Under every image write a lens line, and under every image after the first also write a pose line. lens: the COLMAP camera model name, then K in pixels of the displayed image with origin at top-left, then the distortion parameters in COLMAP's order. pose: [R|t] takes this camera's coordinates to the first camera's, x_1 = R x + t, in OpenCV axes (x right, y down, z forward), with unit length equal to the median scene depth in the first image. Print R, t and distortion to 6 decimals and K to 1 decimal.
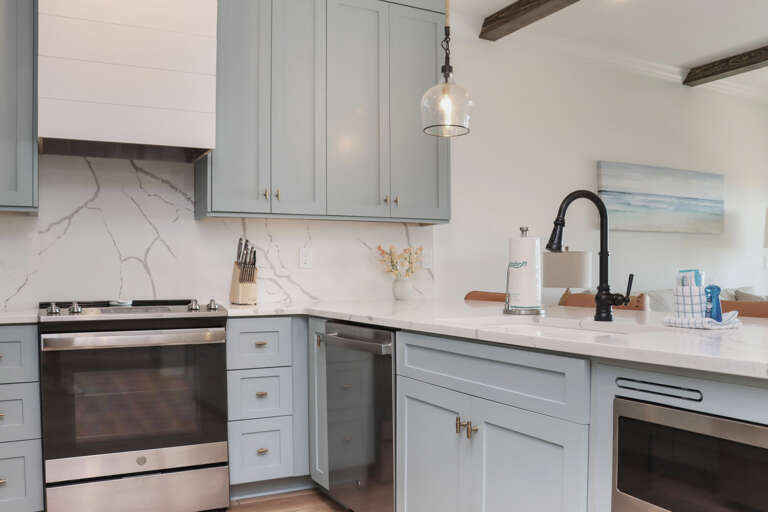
lens RADIAL K [[669.4, 0, 384.2], [0, 669.4, 271.1], [0, 0, 1]] dist [-0.087202, -0.001164]
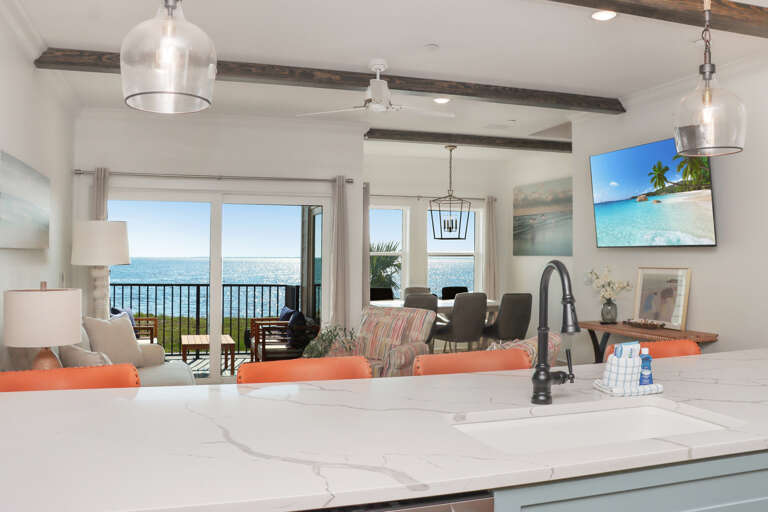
lens RADIAL K [[680.9, 0, 383.6], [0, 680.9, 232.6], [0, 0, 1]] dist [-0.063533, 0.002350]
pose [[0.188187, 0.036036, 0.981472, -0.649256], [-0.009573, 0.999346, -0.034856, -0.127311], [-0.982087, -0.002836, 0.188409, 1.038003]]
